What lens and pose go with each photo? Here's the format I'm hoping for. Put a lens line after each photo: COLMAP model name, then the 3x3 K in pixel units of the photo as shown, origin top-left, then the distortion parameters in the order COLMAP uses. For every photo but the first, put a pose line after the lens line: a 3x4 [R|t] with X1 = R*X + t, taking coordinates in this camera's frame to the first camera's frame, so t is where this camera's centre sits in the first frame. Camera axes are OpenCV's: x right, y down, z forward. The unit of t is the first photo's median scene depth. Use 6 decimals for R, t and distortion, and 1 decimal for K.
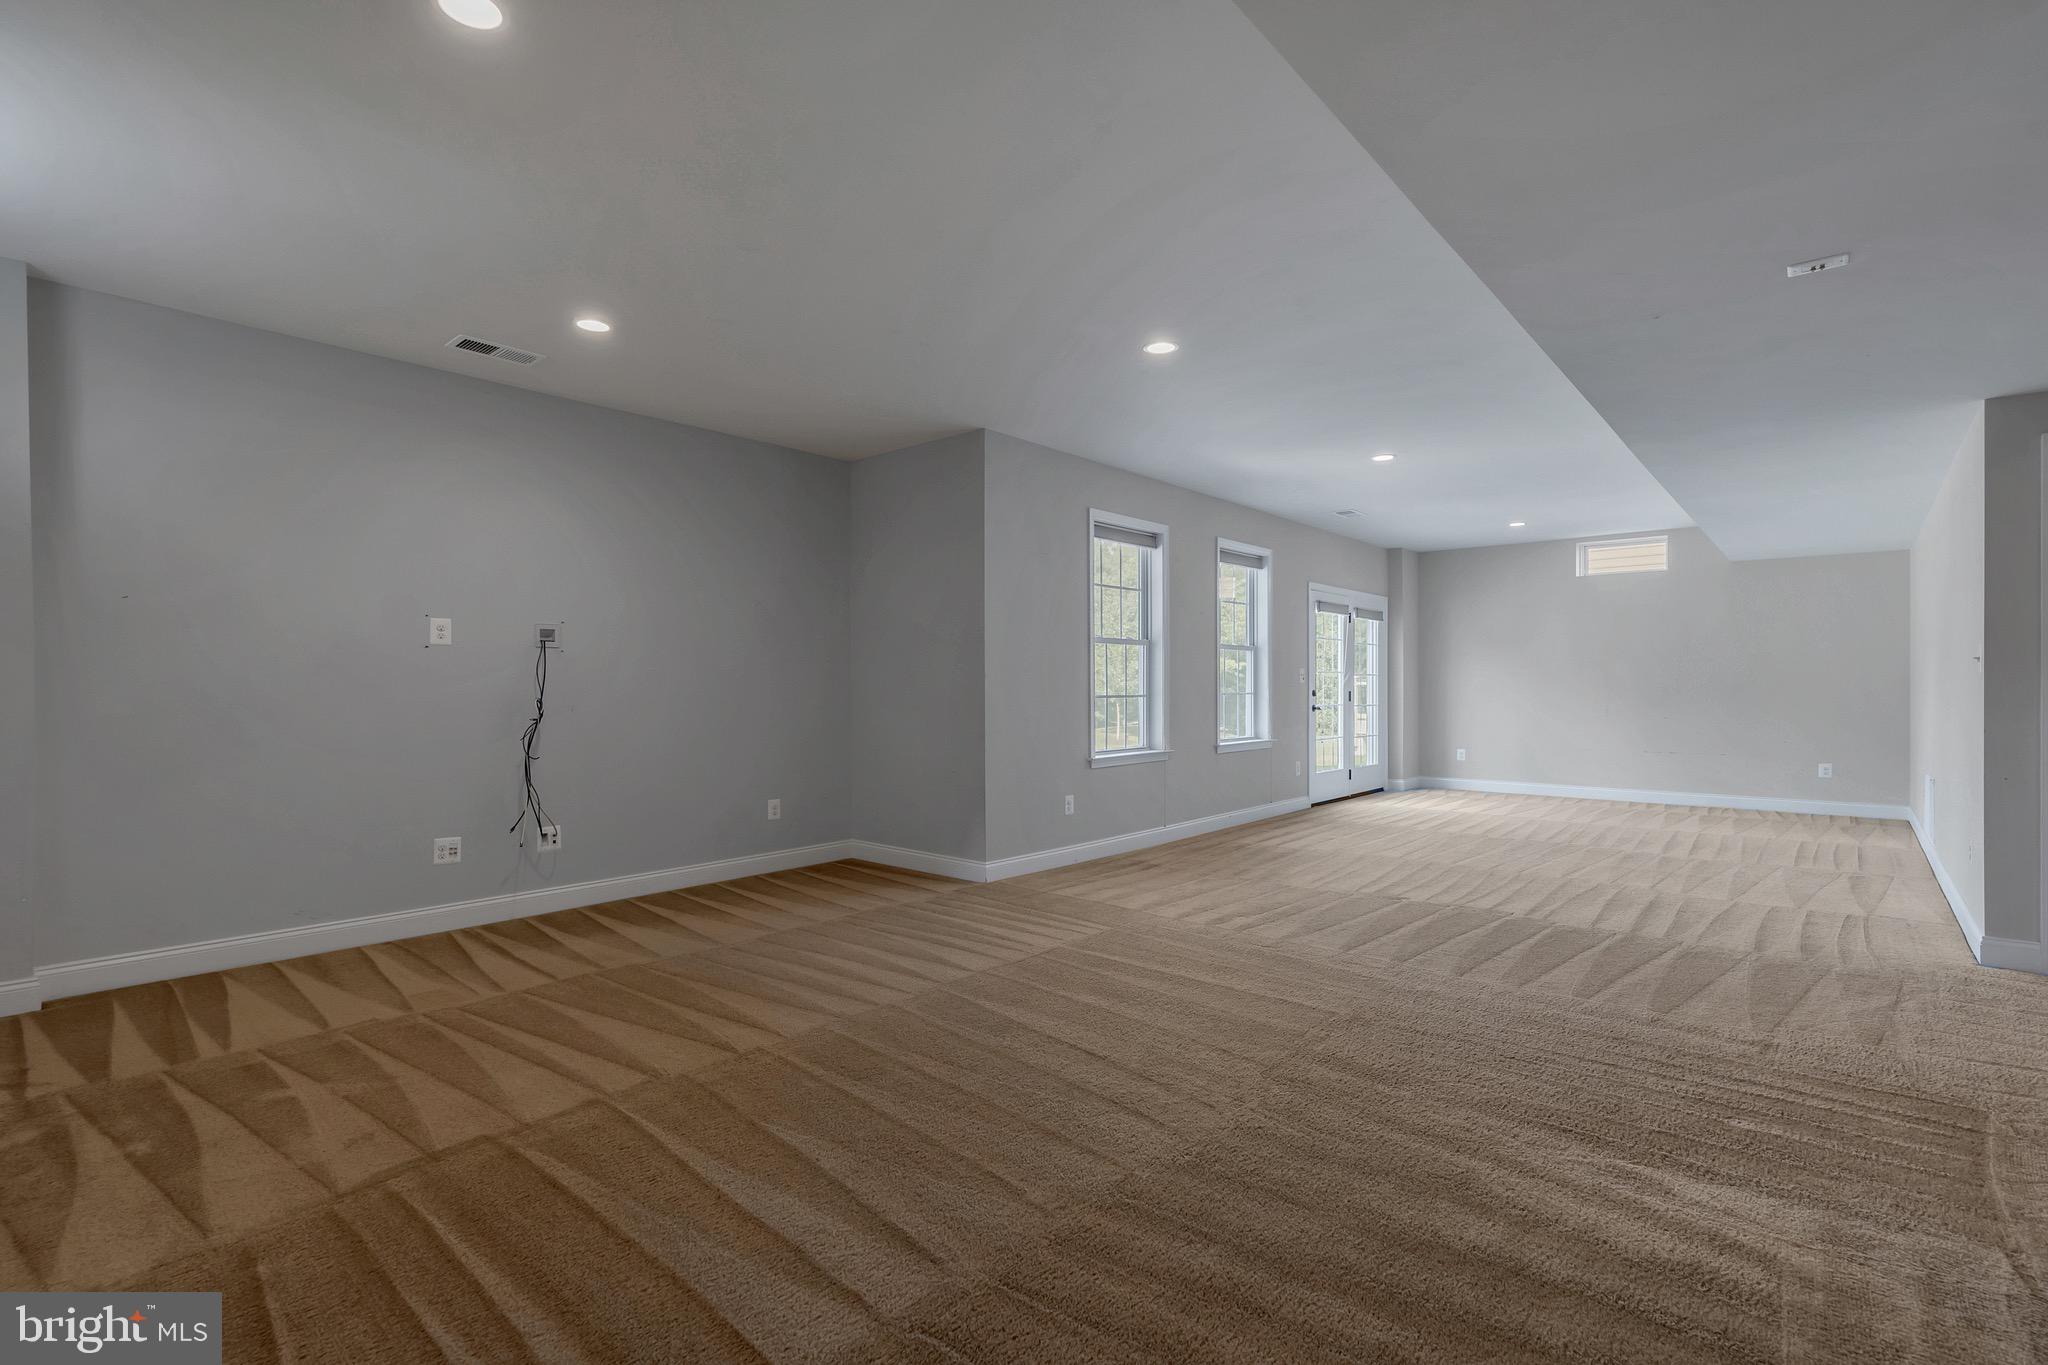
lens RADIAL K [[953.7, 0, 1027.3], [0, 953.7, 689.8], [0, 0, 1]] dist [-0.011383, -0.000876]
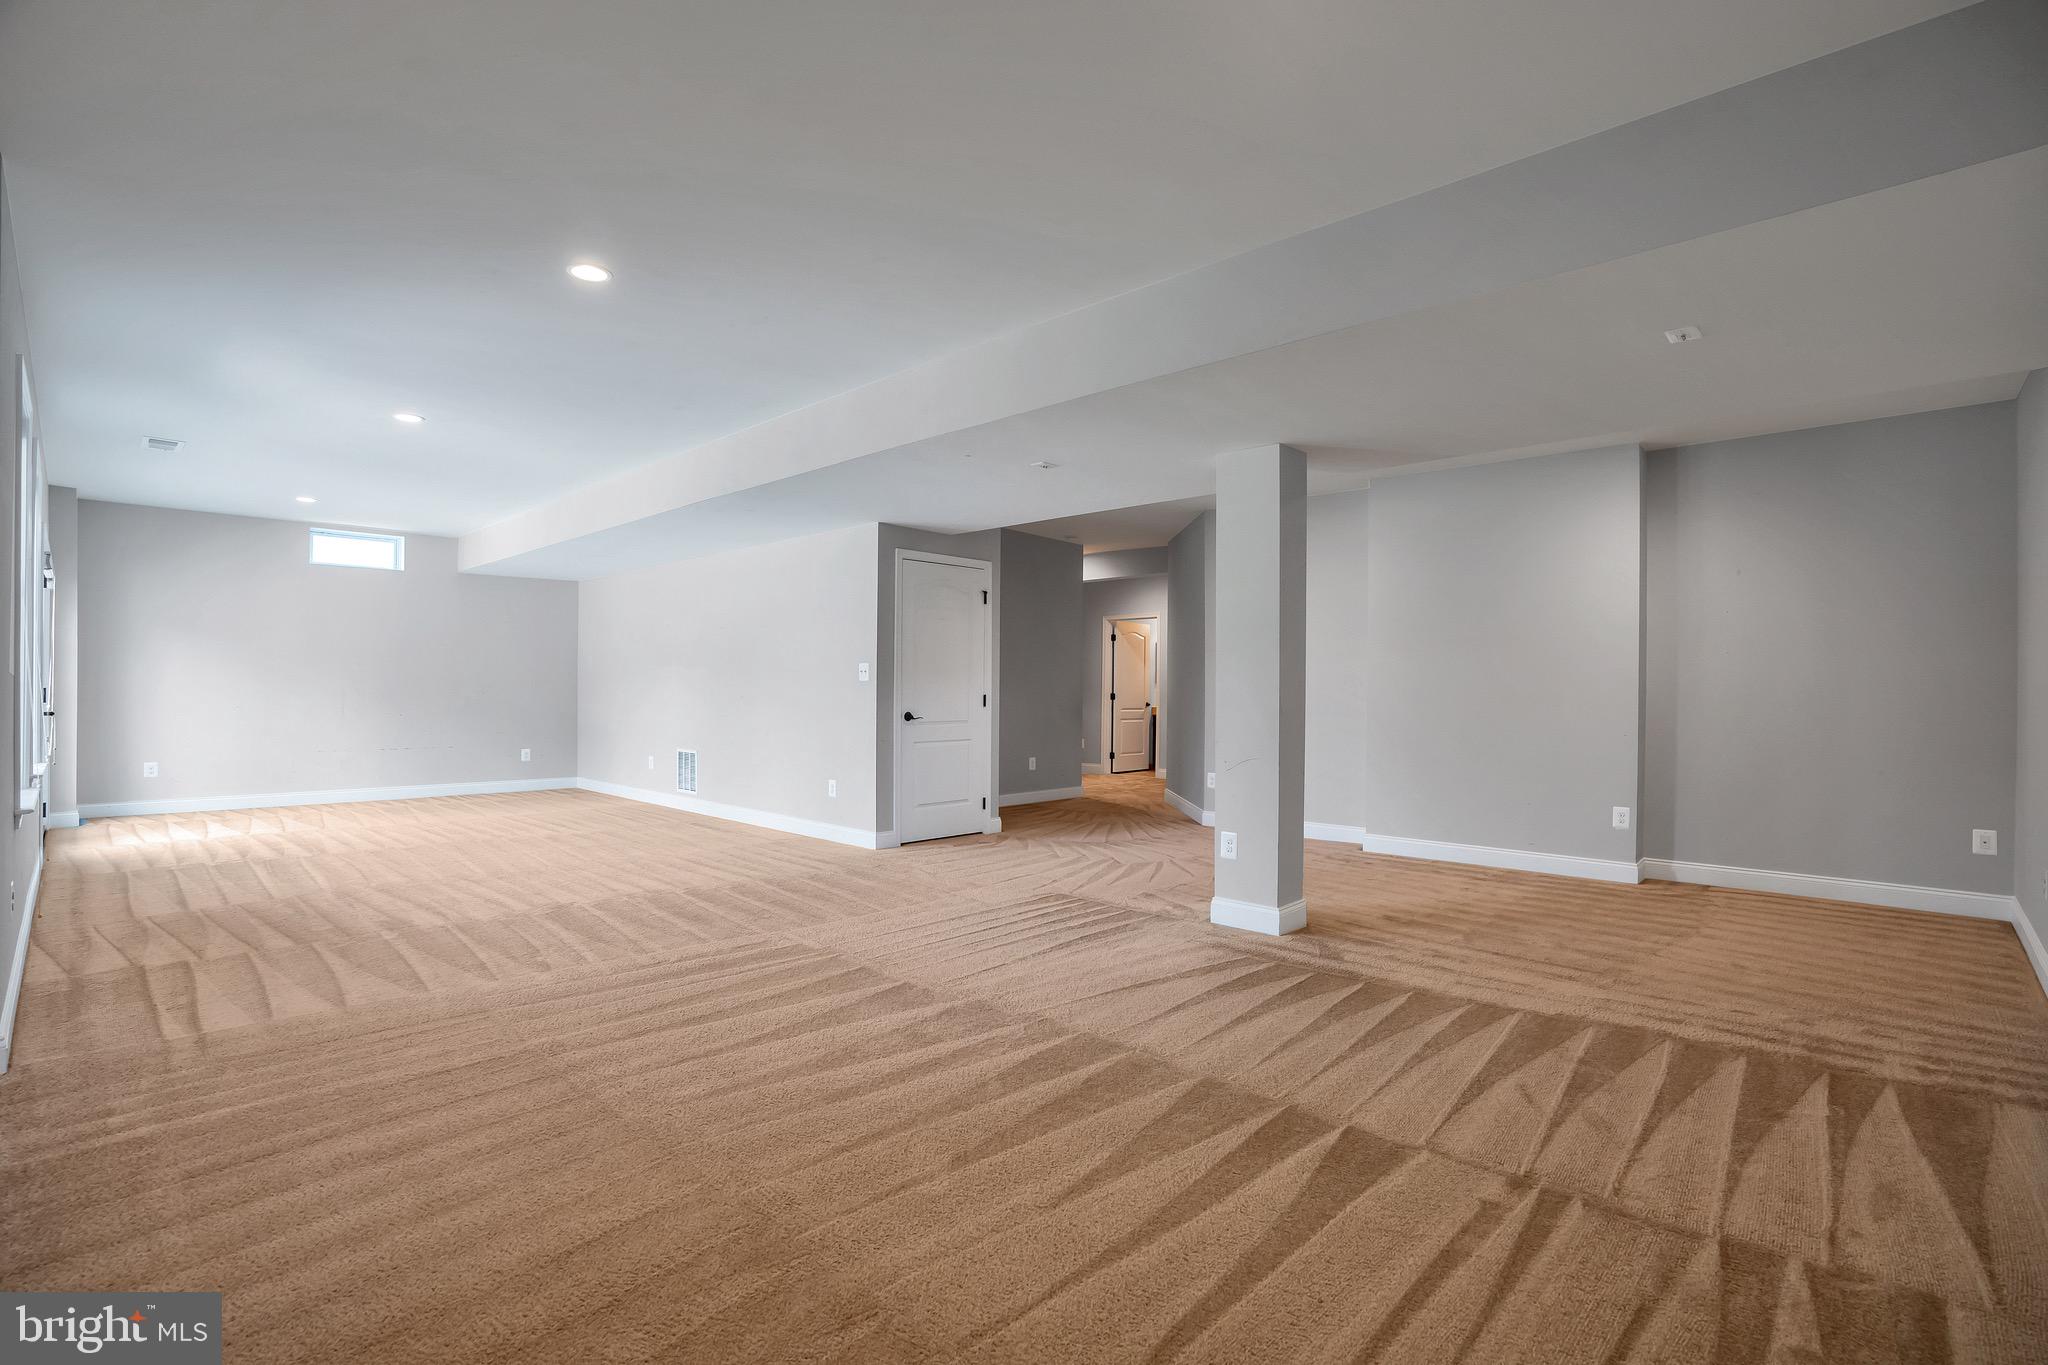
lens RADIAL K [[953.7, 0, 1027.3], [0, 953.7, 689.8], [0, 0, 1]] dist [-0.011383, -0.000876]
pose [[0.067275, -0.000435, 0.997734, -0.296833], [-0.004213, 0.999991, 0.000720, -0.001062], [-0.997726, -0.004252, 0.067272, 0.257777]]
